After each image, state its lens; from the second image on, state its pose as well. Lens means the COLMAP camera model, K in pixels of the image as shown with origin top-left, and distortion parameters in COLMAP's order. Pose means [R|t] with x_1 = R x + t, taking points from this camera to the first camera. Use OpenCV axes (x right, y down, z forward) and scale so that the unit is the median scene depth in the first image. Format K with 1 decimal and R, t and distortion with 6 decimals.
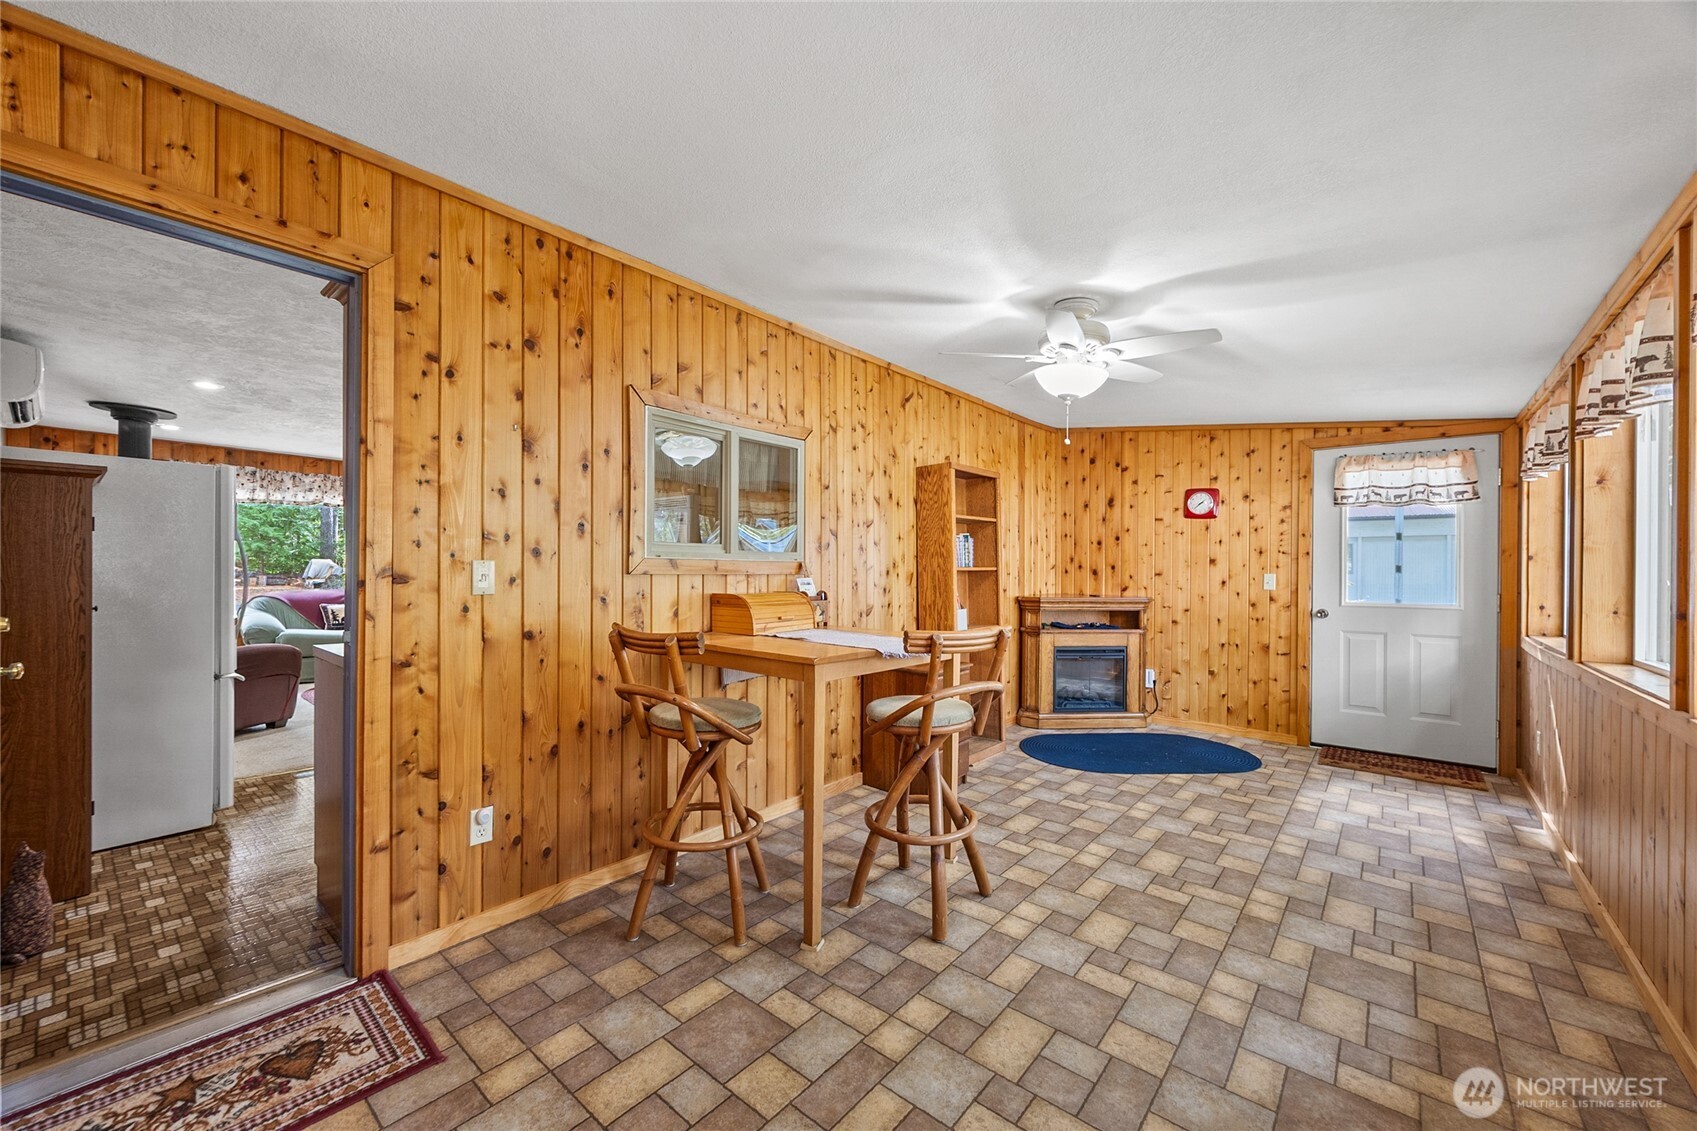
lens RADIAL K [[650.4, 0, 842.5], [0, 650.4, 572.8], [0, 0, 1]] dist [-0.002808, -0.000191]
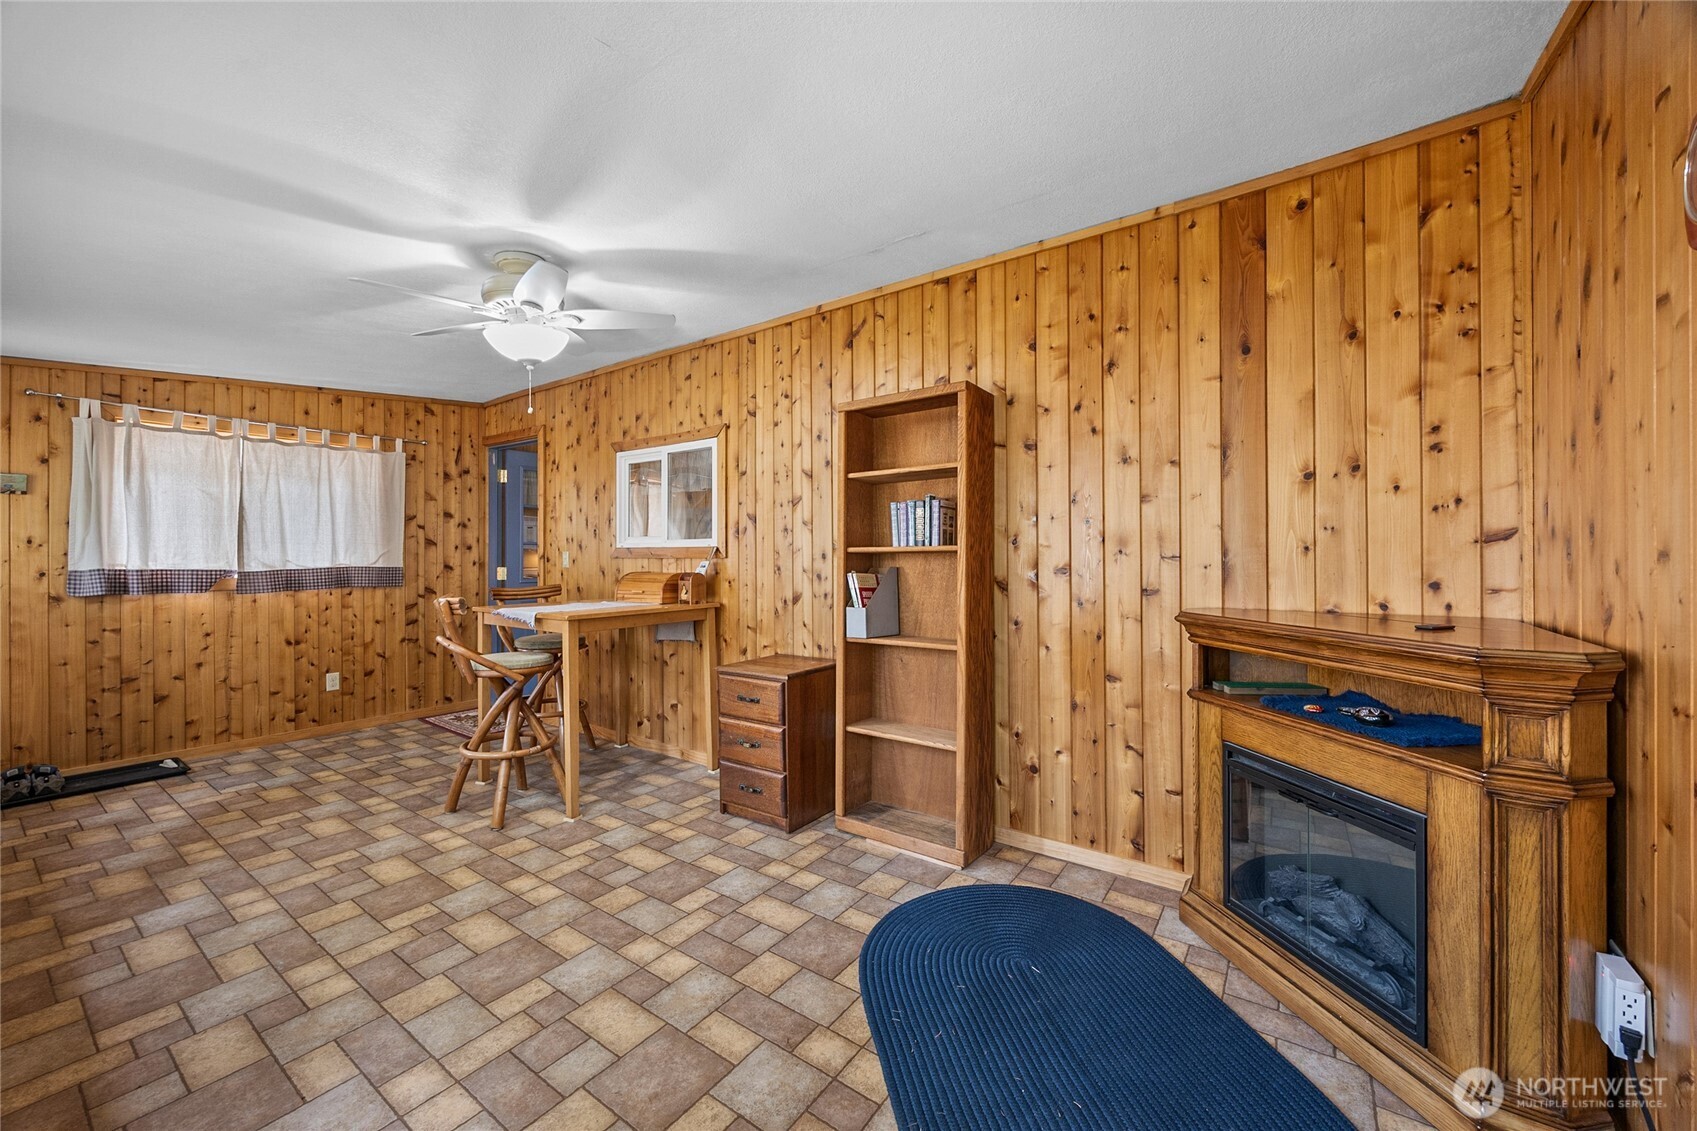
lens RADIAL K [[650.4, 0, 837.2], [0, 650.4, 557.5], [0, 0, 1]] dist [-0.002808, -0.000191]
pose [[0.088536, -0.005127, -0.996060, 1.010108], [-0.000023, 0.999987, -0.005149, 0.006629], [0.996073, 0.000479, 0.088535, 1.054324]]
